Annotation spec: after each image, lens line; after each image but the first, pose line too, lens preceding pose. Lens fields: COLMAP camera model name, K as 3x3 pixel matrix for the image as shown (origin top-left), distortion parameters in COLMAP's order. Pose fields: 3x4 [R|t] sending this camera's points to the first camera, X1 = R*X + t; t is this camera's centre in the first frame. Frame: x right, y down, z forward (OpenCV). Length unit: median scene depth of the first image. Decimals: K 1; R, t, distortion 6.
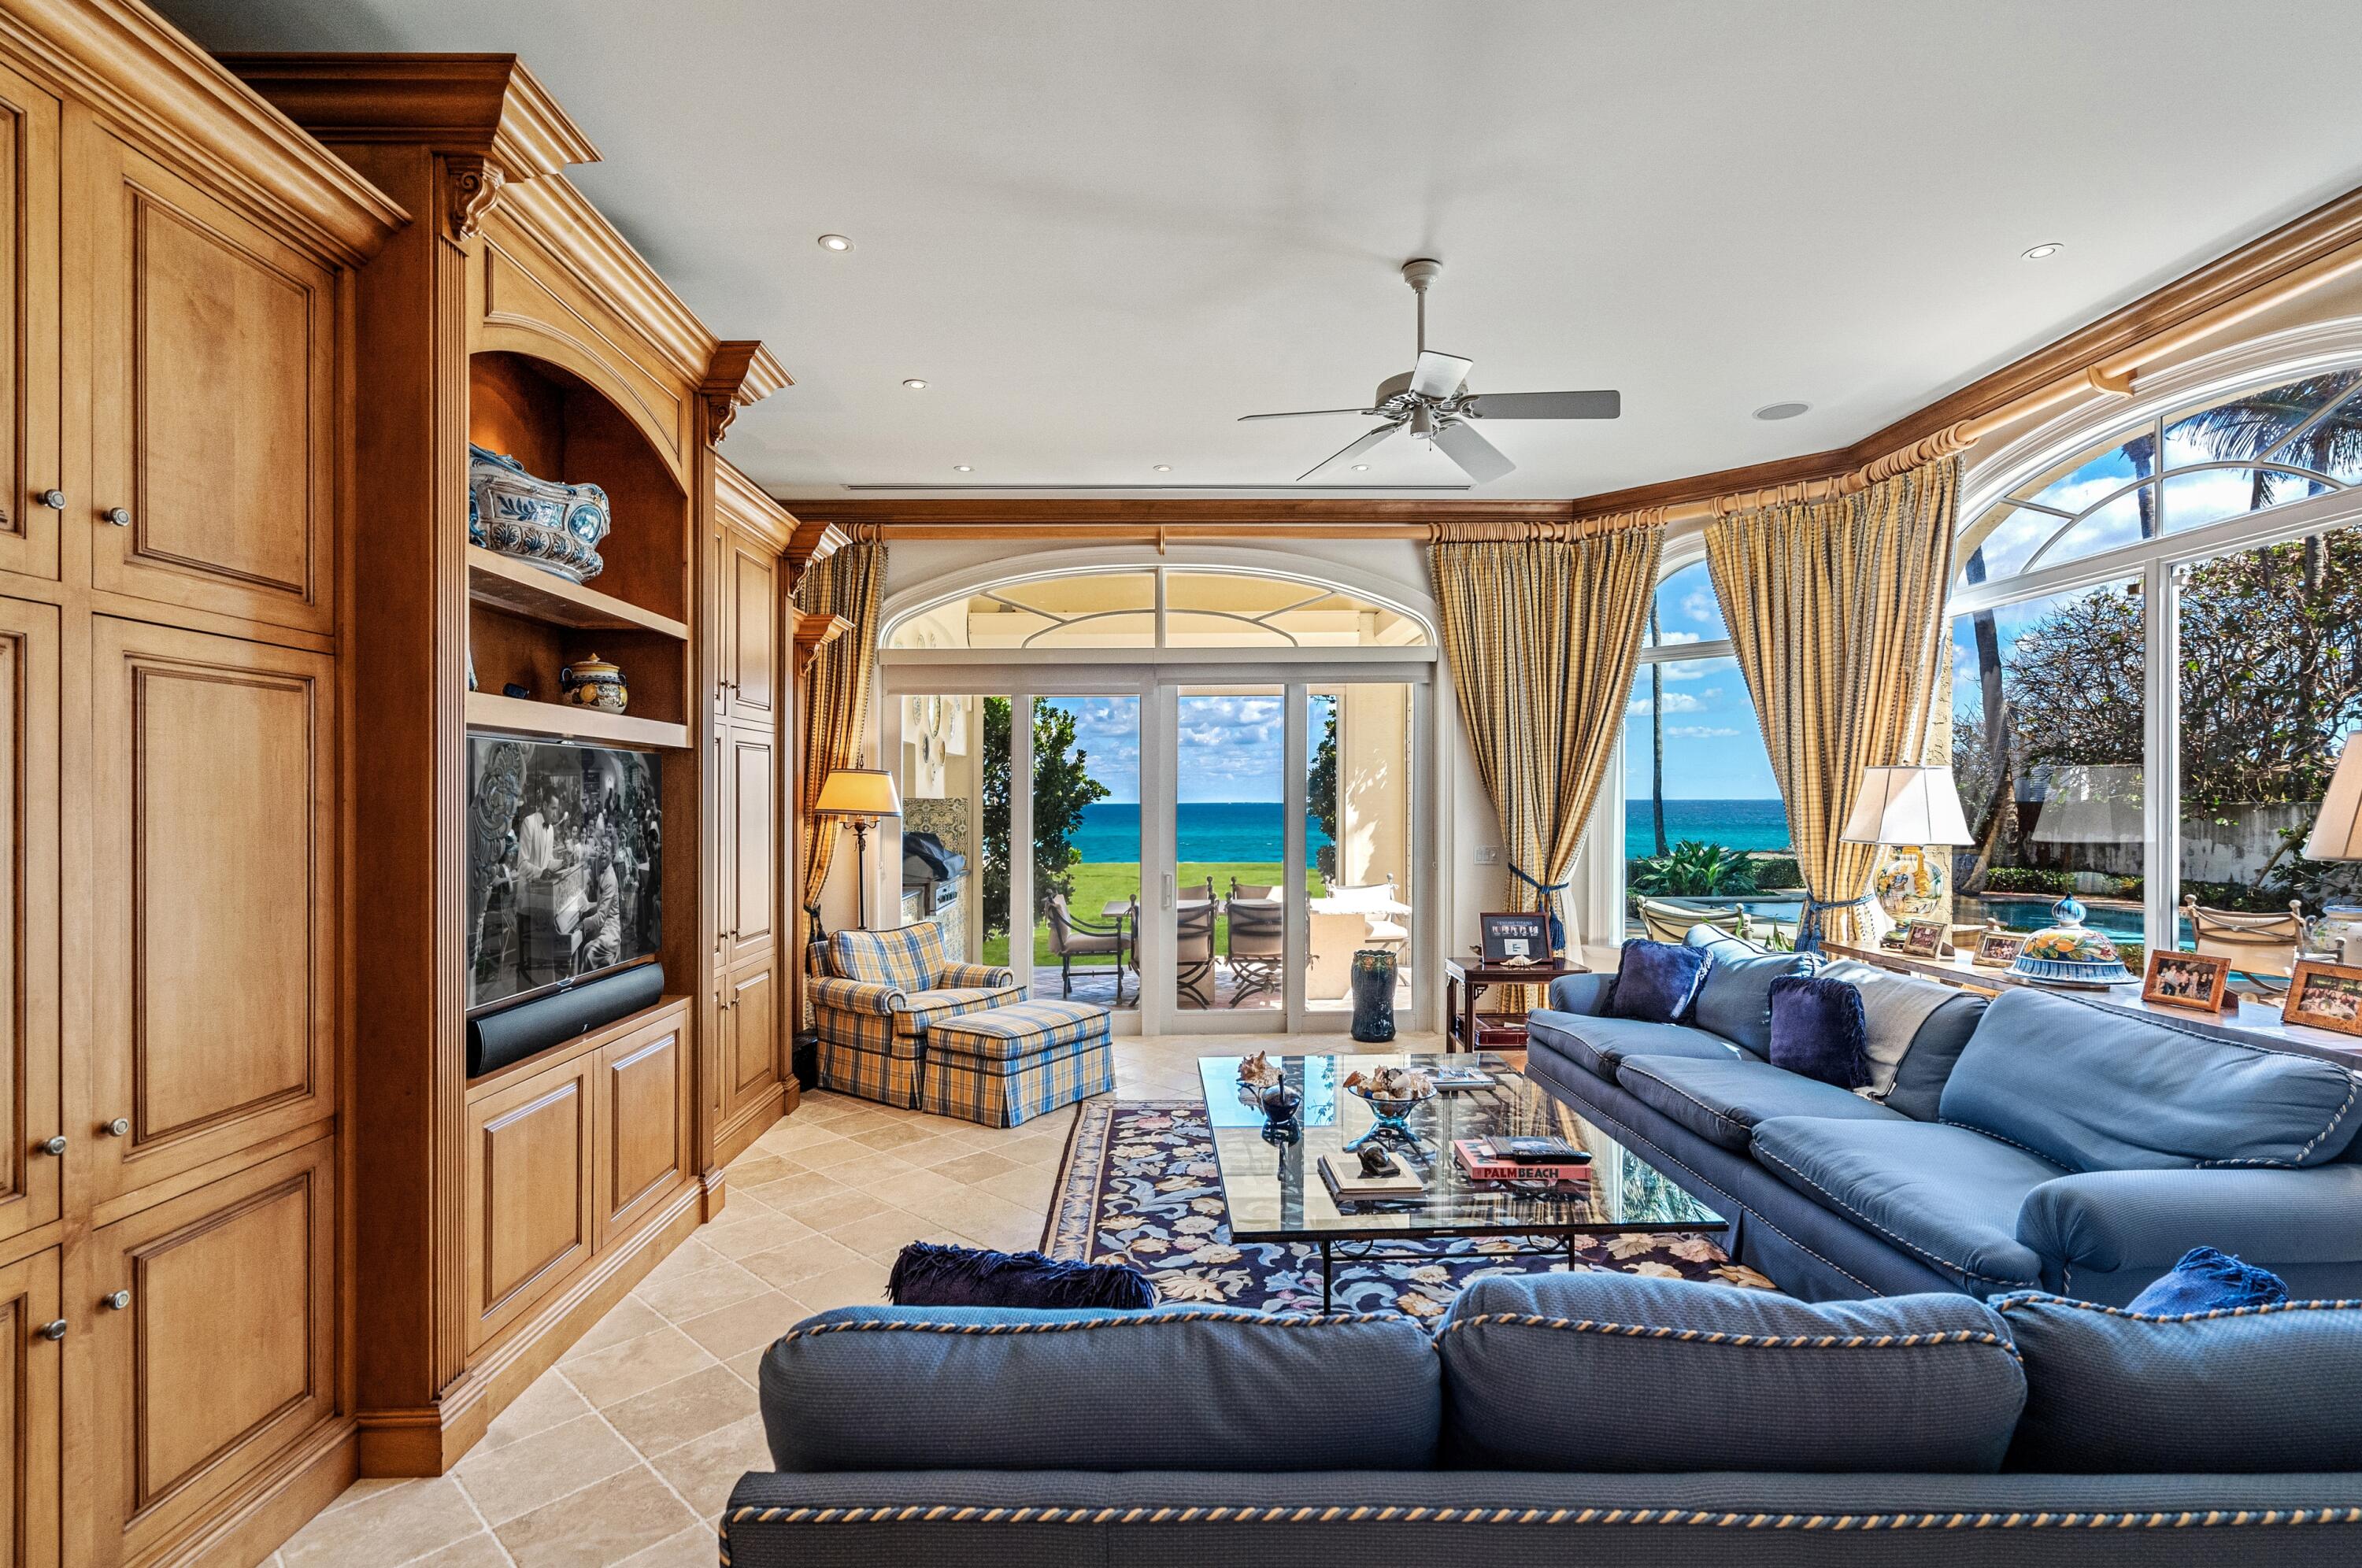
lens RADIAL K [[1085.0, 0, 1176.2], [0, 1085.0, 822.4], [0, 0, 1]] dist [0.001828, 0.000033]
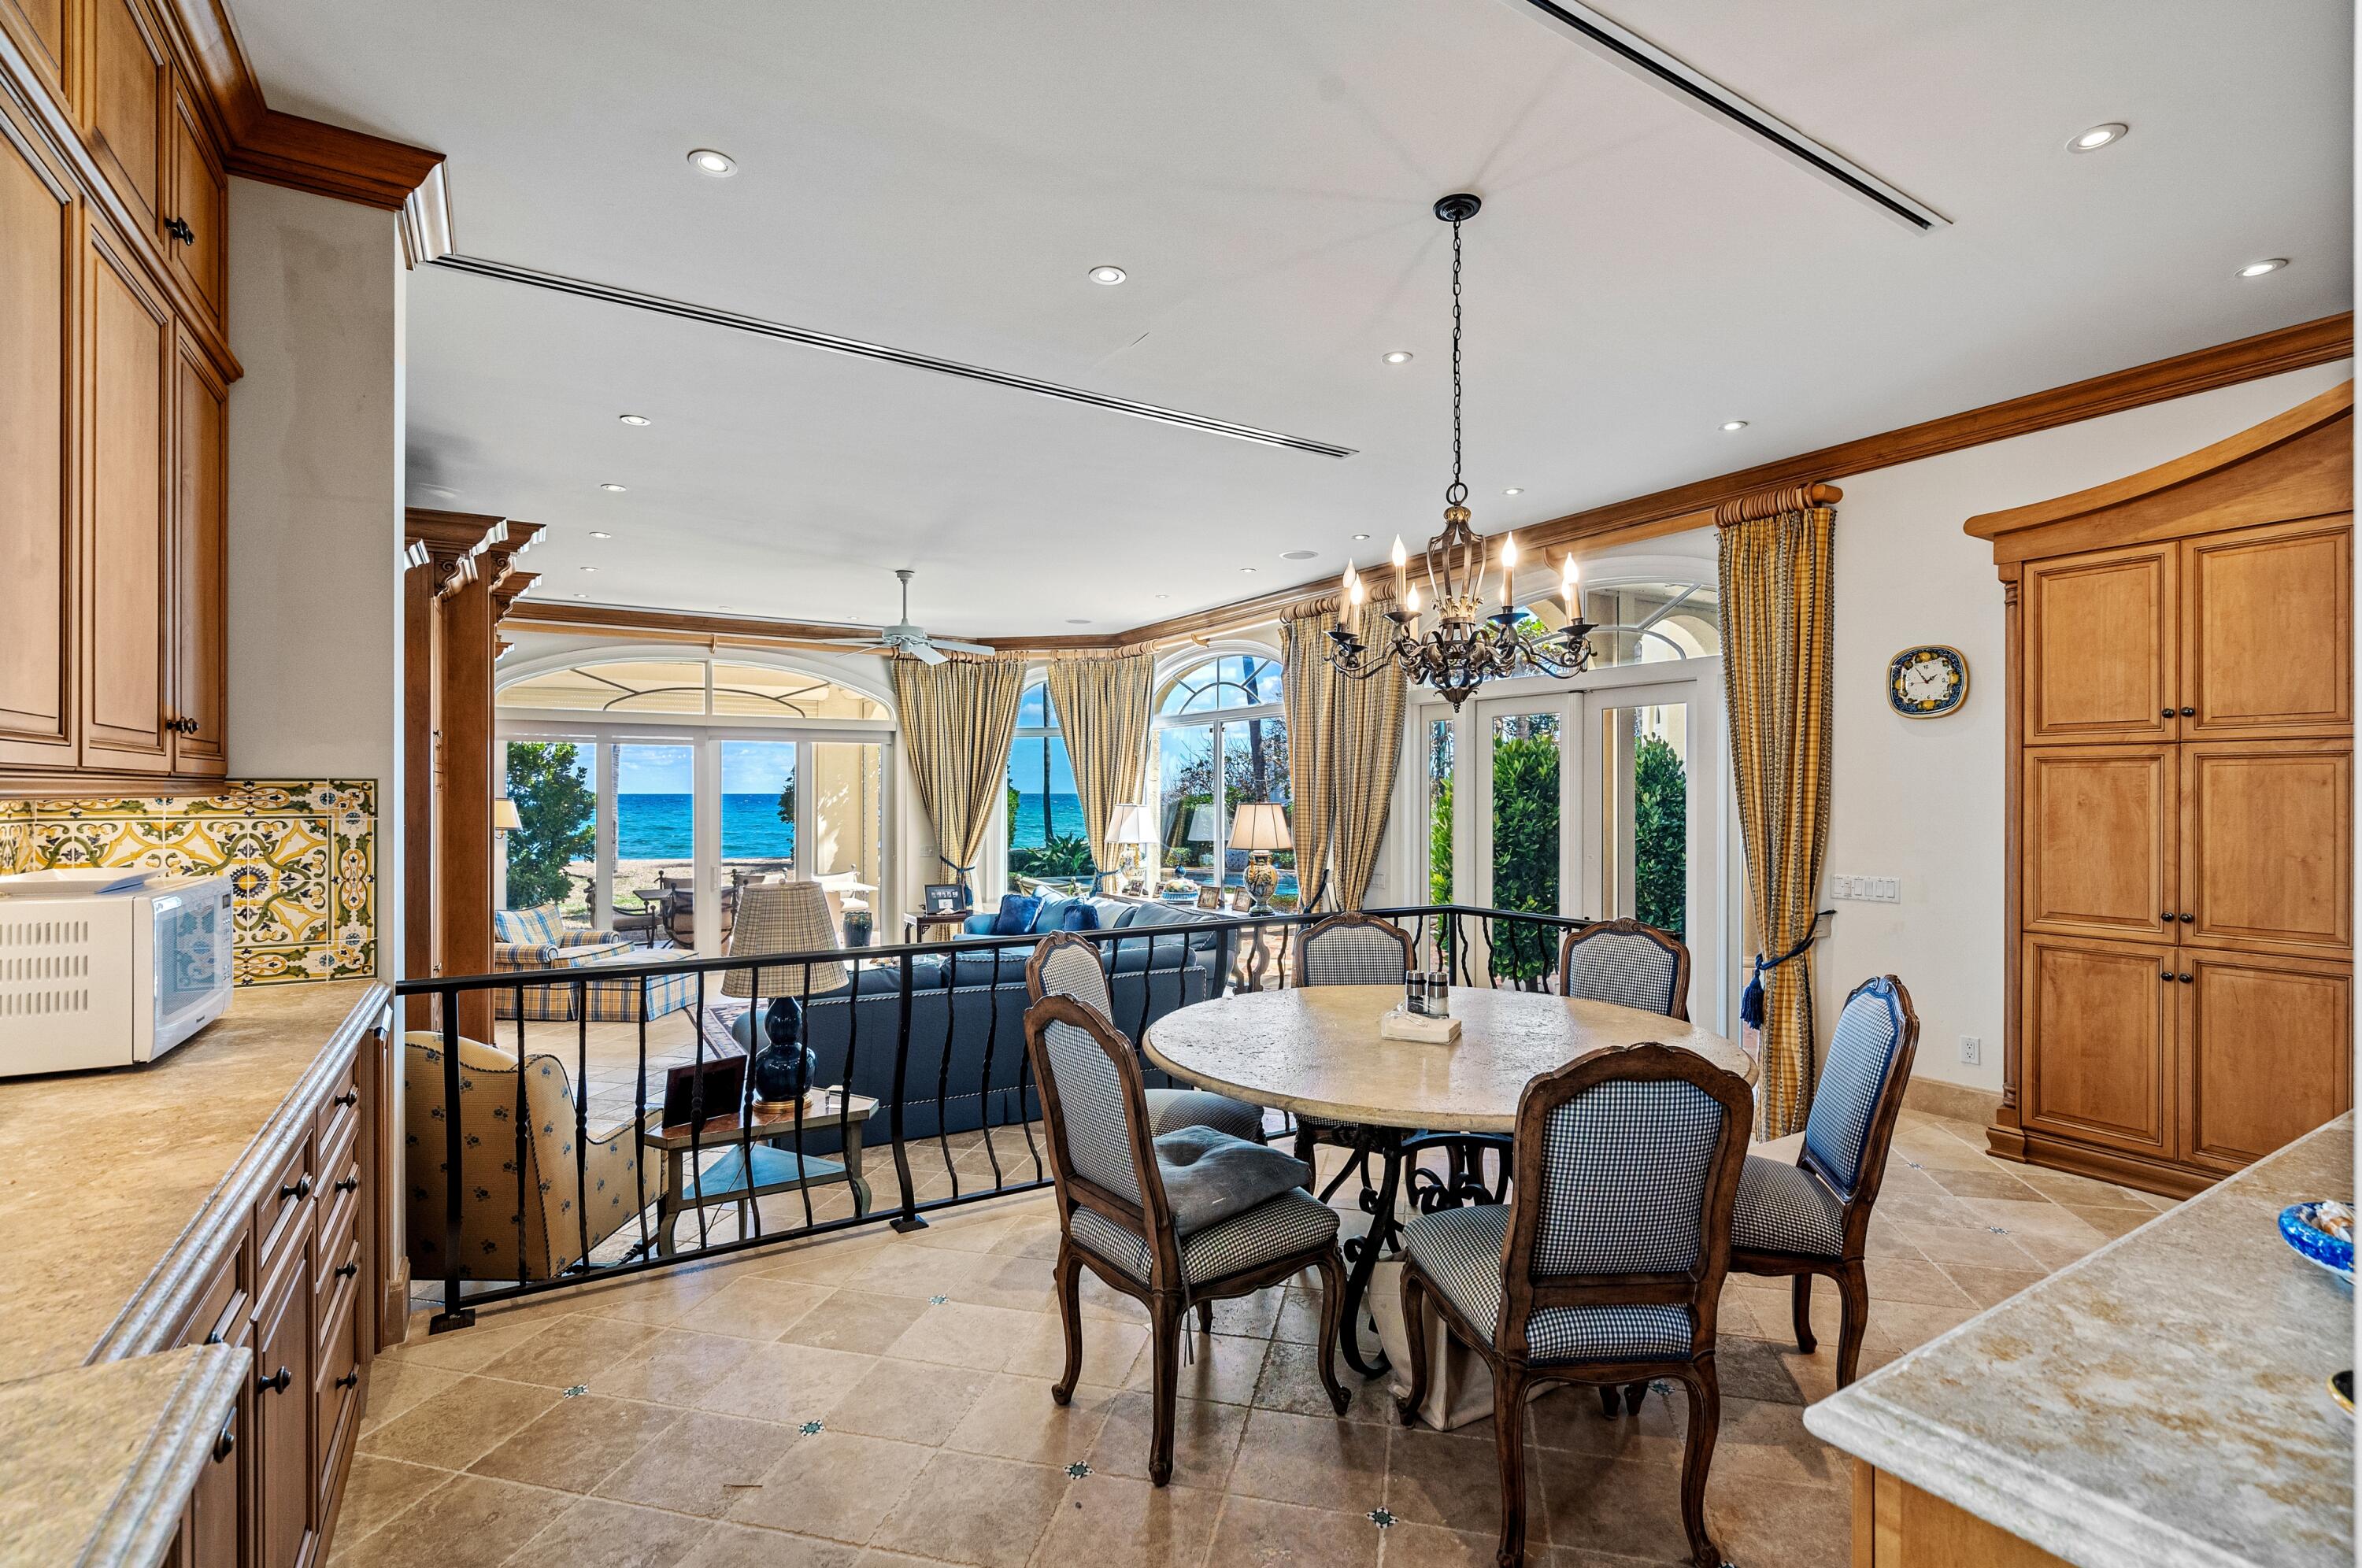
lens RADIAL K [[1085.0, 0, 1203.2], [0, 1085.0, 817.8], [0, 0, 1]] dist [0.001828, 0.000033]
pose [[0.852639, -0.001635, 0.522499, -0.395693], [0.000101, 0.999996, 0.002964, -0.044973], [-0.522501, -0.002475, 0.852635, -1.137127]]
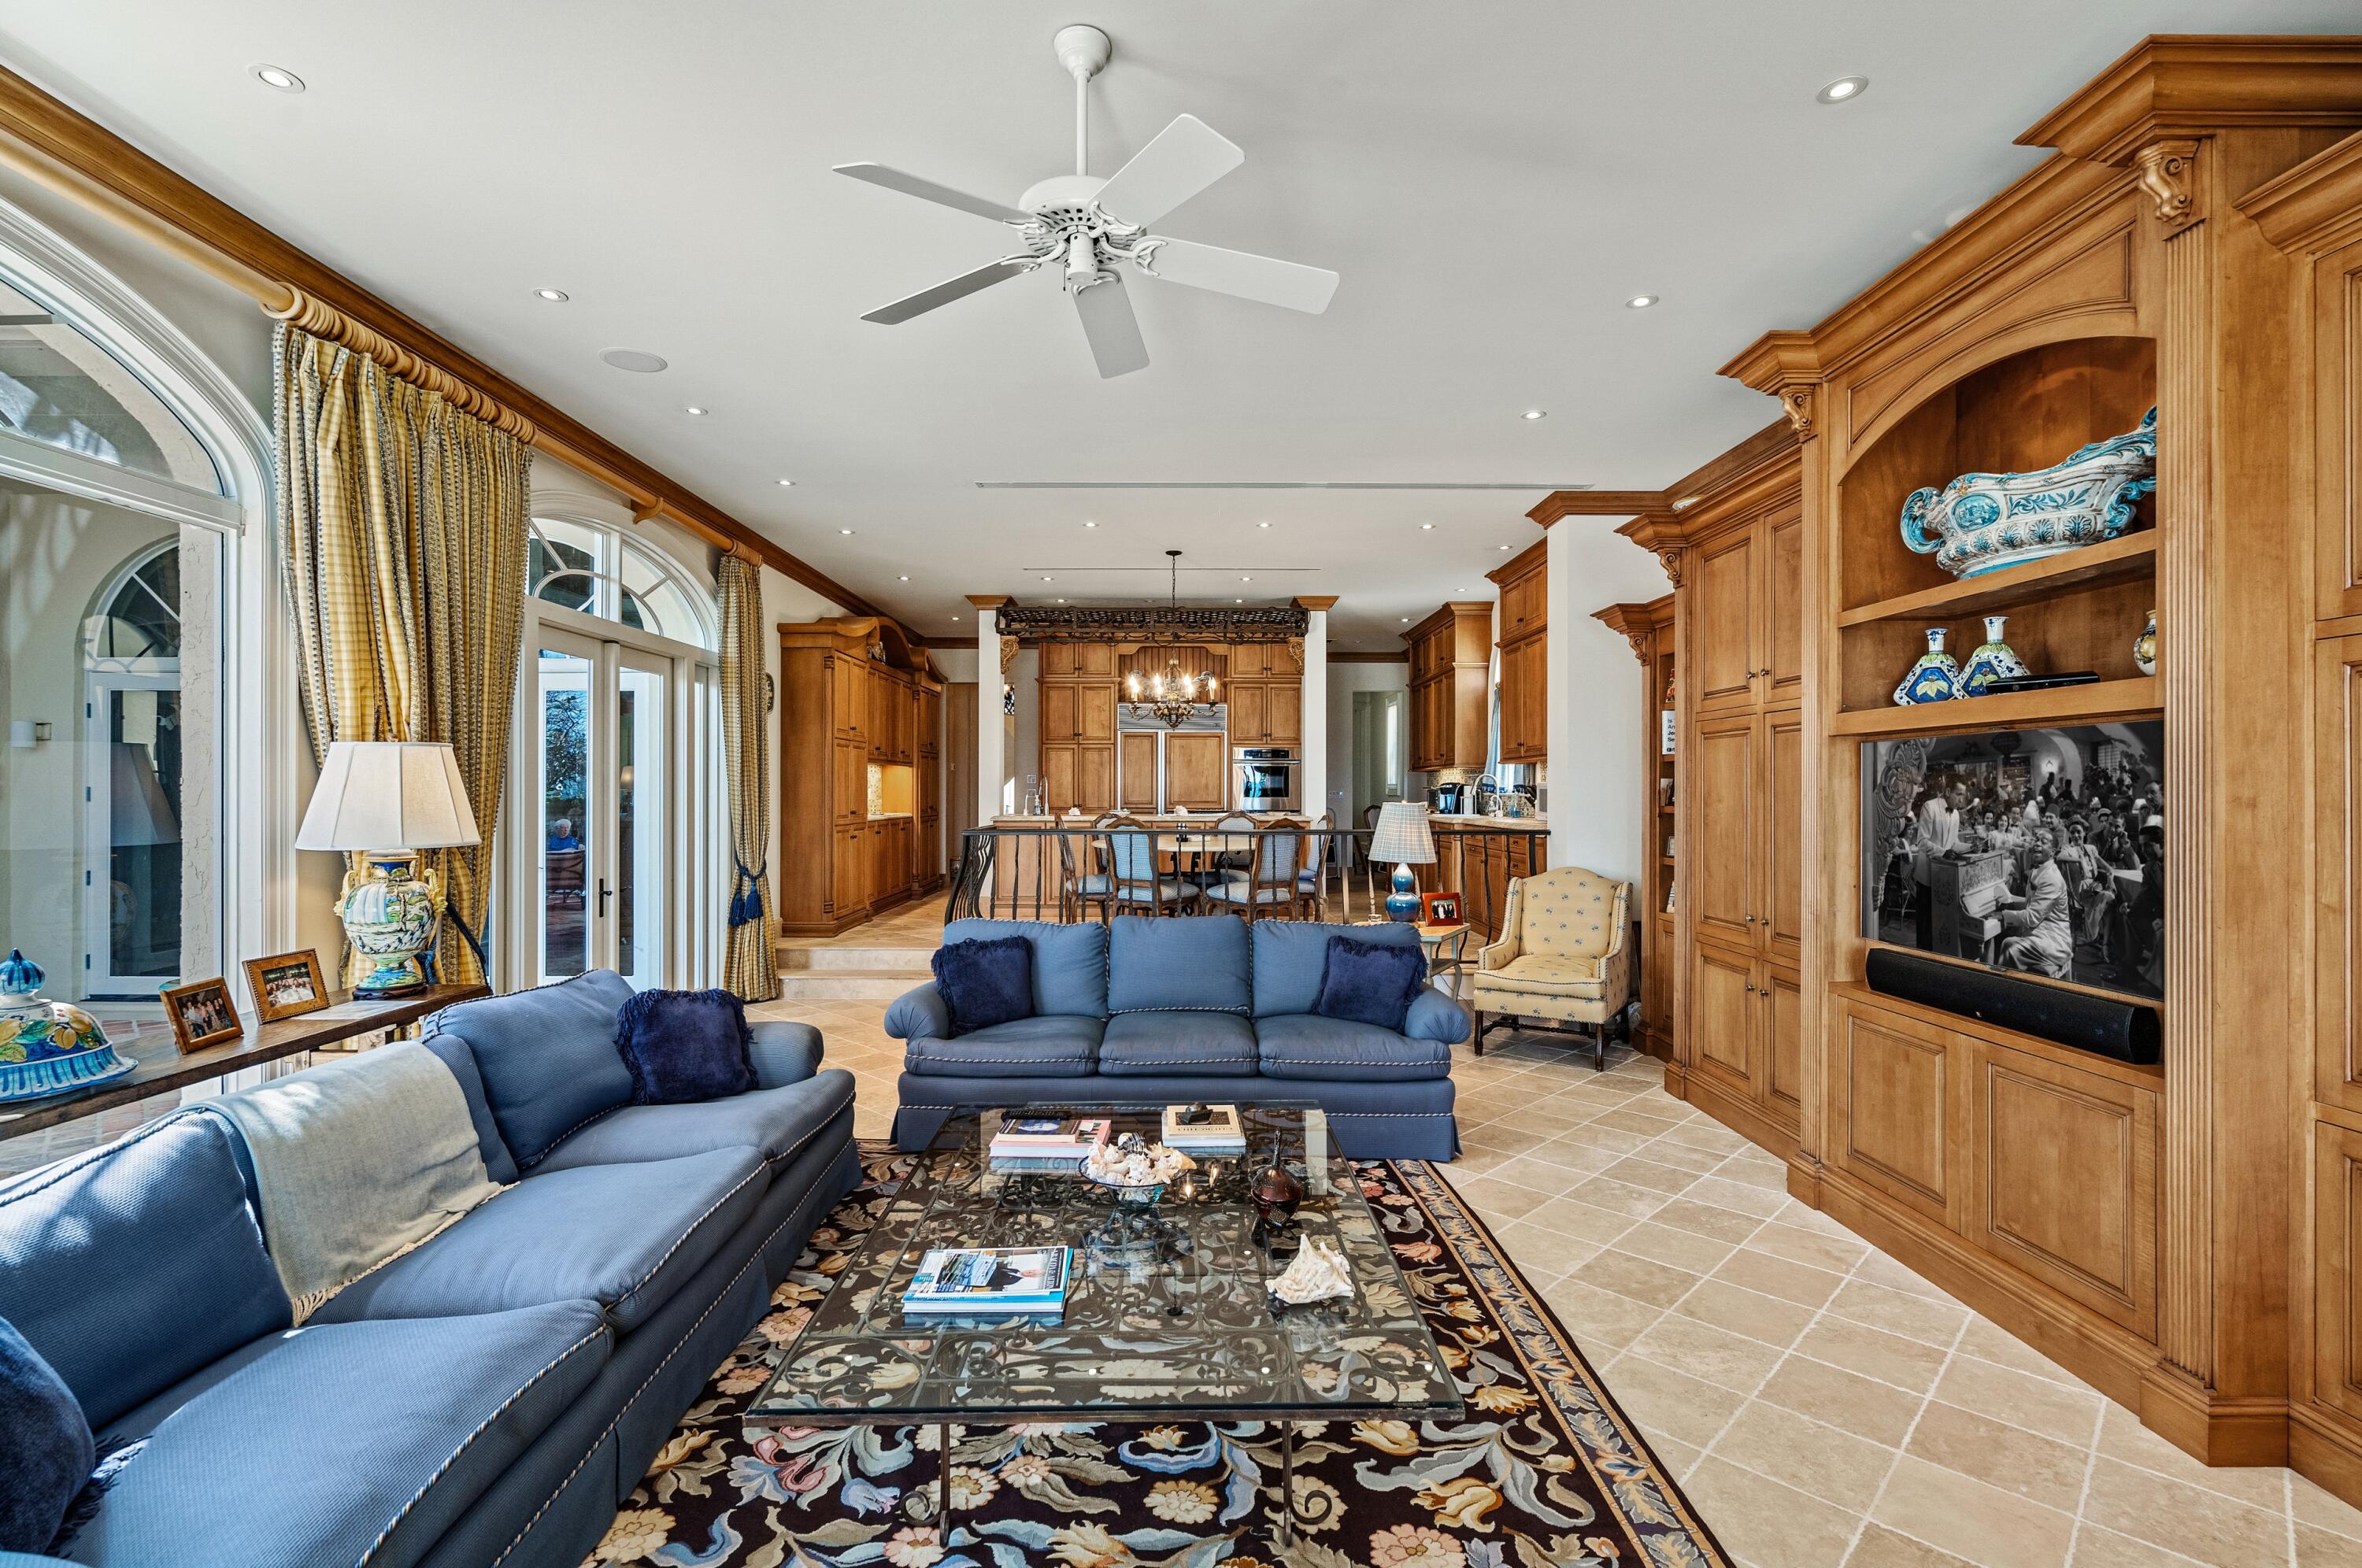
lens RADIAL K [[1085.0, 0, 1187.3], [0, 1085.0, 777.7], [0, 0, 1]] dist [0.001828, 0.000033]
pose [[-0.999967, 0.005406, 0.005993, 0.131604], [0.005437, 0.999972, 0.005151, -0.028760], [-0.005965, 0.005183, -0.999969, 1.525522]]
